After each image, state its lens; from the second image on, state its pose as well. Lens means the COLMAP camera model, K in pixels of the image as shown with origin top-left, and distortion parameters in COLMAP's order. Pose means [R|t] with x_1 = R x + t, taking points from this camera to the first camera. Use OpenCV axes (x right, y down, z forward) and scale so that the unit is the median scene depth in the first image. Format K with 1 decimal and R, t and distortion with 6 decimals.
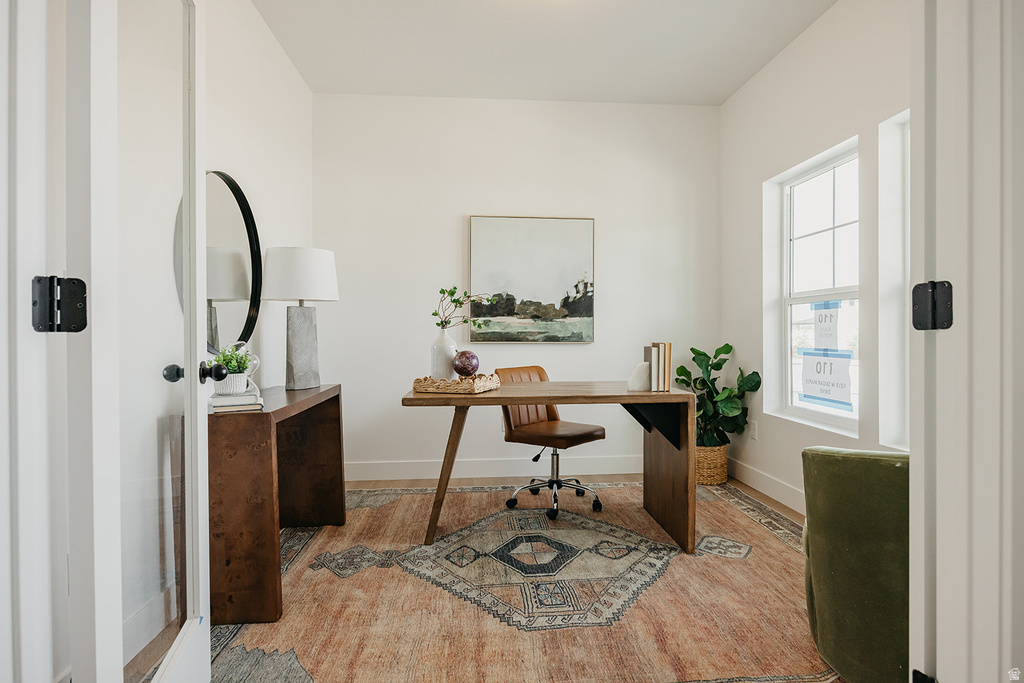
lens RADIAL K [[557.7, 0, 515.0], [0, 557.7, 339.8], [0, 0, 1]] dist [-0.007644, -0.002399]
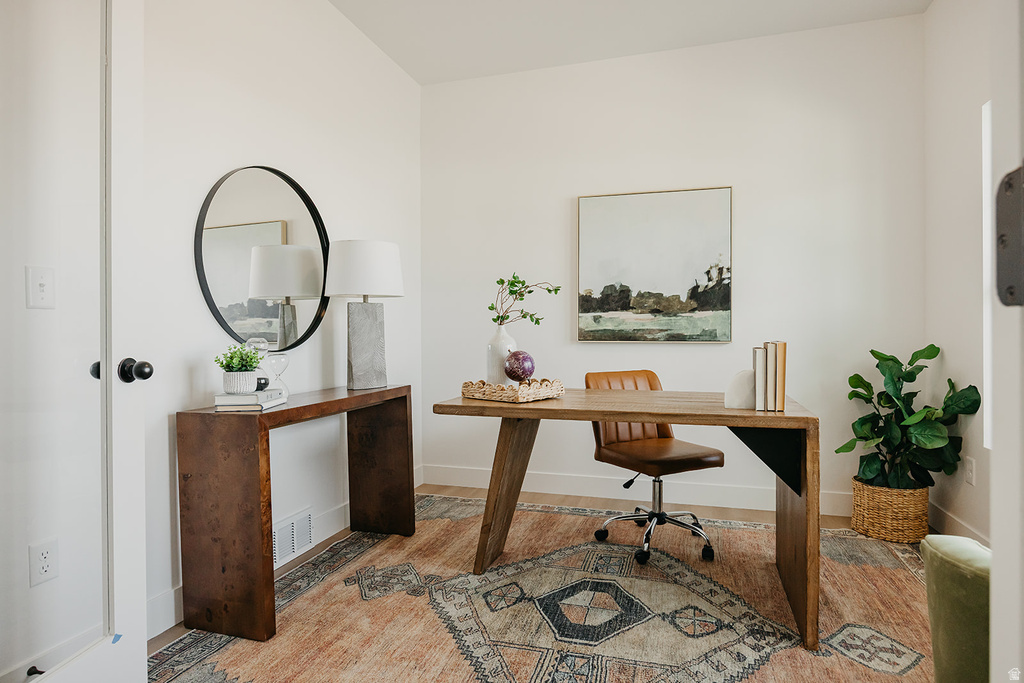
lens RADIAL K [[557.7, 0, 510.2], [0, 557.7, 338.6], [0, 0, 1]] dist [-0.007644, -0.002399]
pose [[0.928375, 0.002057, -0.371638, 0.204690], [-0.003021, 0.999993, -0.002012, 0.002939], [0.371632, 0.002991, 0.928375, 0.206370]]
